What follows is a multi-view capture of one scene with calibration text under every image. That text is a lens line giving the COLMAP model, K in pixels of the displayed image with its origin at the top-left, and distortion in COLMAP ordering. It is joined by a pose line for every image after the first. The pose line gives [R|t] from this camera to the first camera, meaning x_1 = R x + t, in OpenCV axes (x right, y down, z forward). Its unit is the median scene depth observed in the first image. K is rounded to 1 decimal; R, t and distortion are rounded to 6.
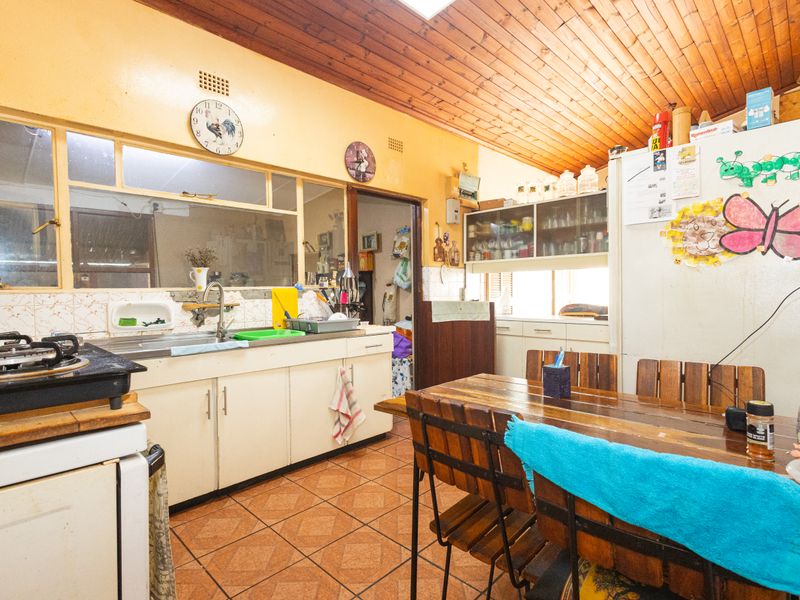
lens RADIAL K [[413.7, 0, 397.9], [0, 413.7, 301.4], [0, 0, 1]] dist [0.011997, 0.000776]
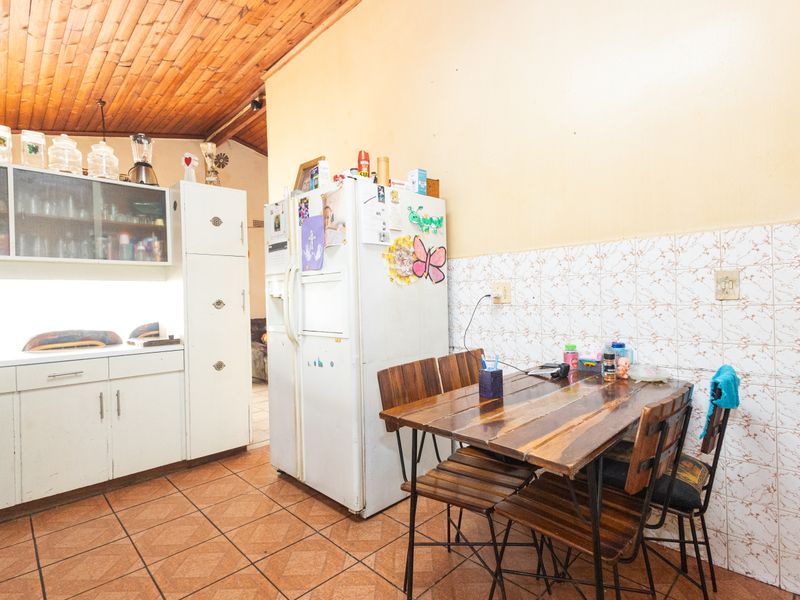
lens RADIAL K [[413.7, 0, 399.7], [0, 413.7, 300.0], [0, 0, 1]] dist [0.011997, 0.000776]
pose [[0.015888, 0.008766, 0.999835, -0.547109], [0.051567, 0.998624, -0.009575, -0.021841], [-0.998543, 0.051711, 0.015414, 0.939431]]
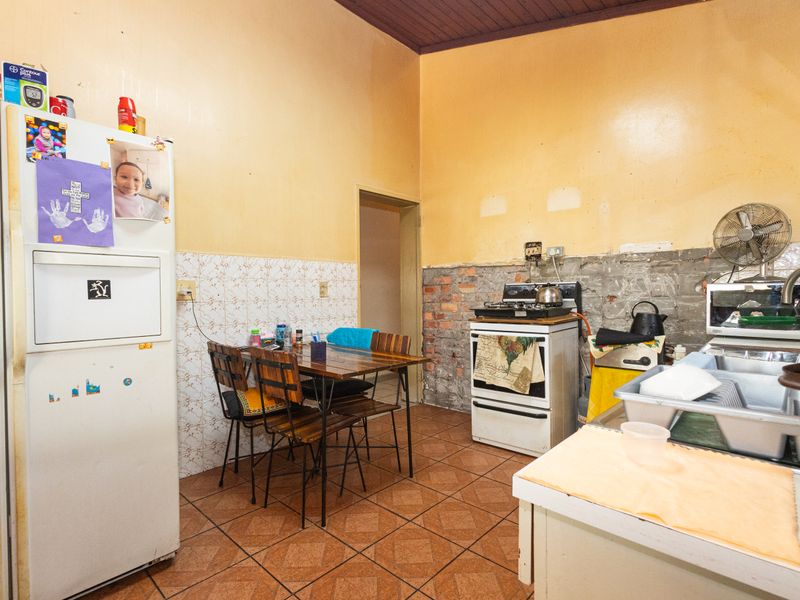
lens RADIAL K [[413.7, 0, 399.7], [0, 413.7, 299.8], [0, 0, 1]] dist [0.011997, 0.000776]
pose [[-0.999089, 0.024925, -0.034647, 0.092643], [0.023352, 0.998710, 0.045086, -0.053108], [0.035726, 0.044236, -0.998382, 2.010915]]
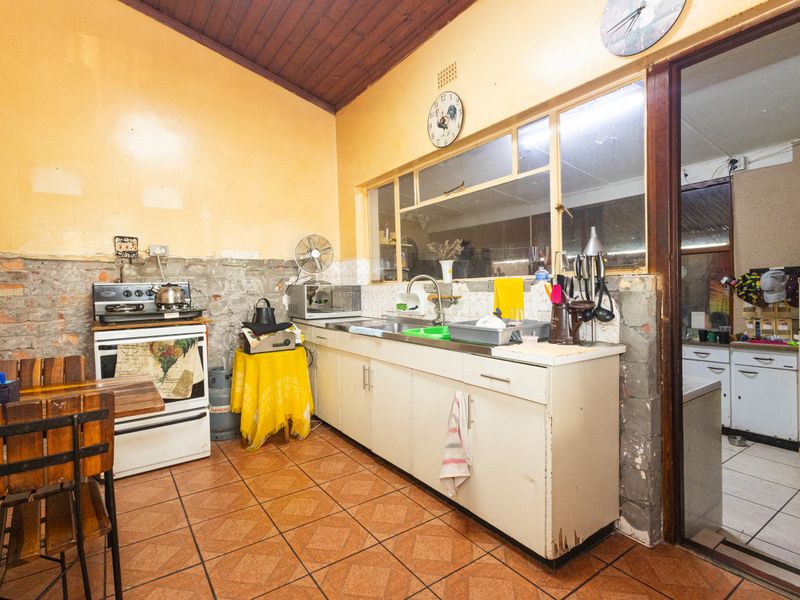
lens RADIAL K [[413.7, 0, 396.0], [0, 413.7, 298.5], [0, 0, 1]] dist [0.011997, 0.000776]
pose [[-0.178968, 0.046562, -0.982752, 0.844236], [-0.002620, 0.998853, 0.047802, -0.050442], [0.983851, 0.011130, -0.178641, 1.526604]]
